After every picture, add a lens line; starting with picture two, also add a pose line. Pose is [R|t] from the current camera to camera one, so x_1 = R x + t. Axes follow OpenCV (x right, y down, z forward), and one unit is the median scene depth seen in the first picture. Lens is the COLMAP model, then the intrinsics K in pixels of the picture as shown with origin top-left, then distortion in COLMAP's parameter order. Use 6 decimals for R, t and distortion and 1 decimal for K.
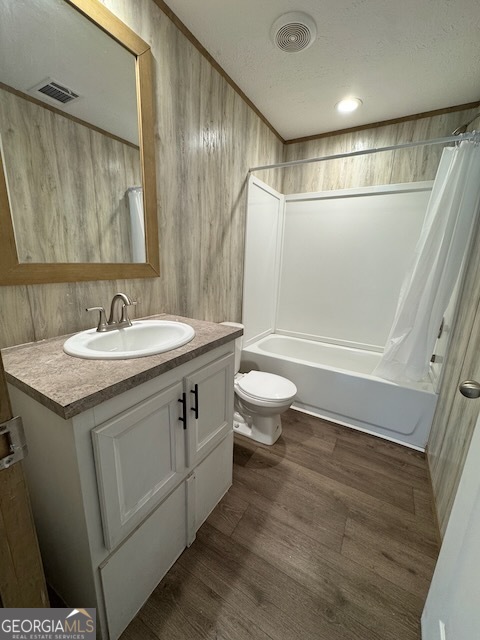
lens RADIAL K [[255.9, 0, 239.9], [0, 255.9, 319.9], [0, 0, 1]] dist [-0.002067, 0.000522]
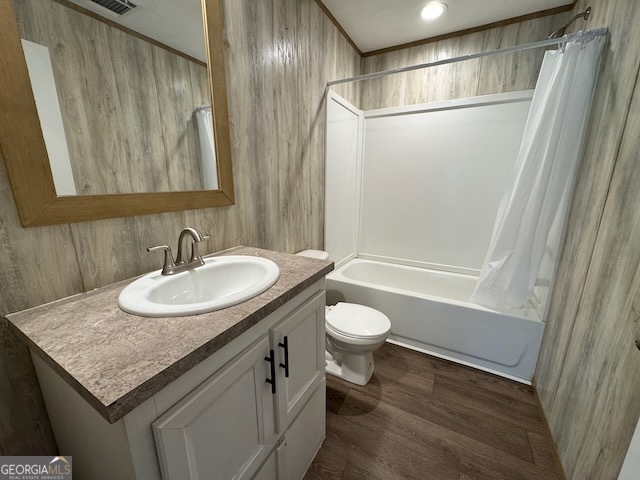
lens RADIAL K [[255.9, 0, 319.3], [0, 255.9, 239.7], [0, 0, 1]] dist [-0.002067, 0.000522]
pose [[0.999168, -0.035905, 0.019323, -0.036323], [0.035952, 0.999351, -0.002093, -0.028675], [-0.019235, 0.002786, 0.999811, 0.095473]]
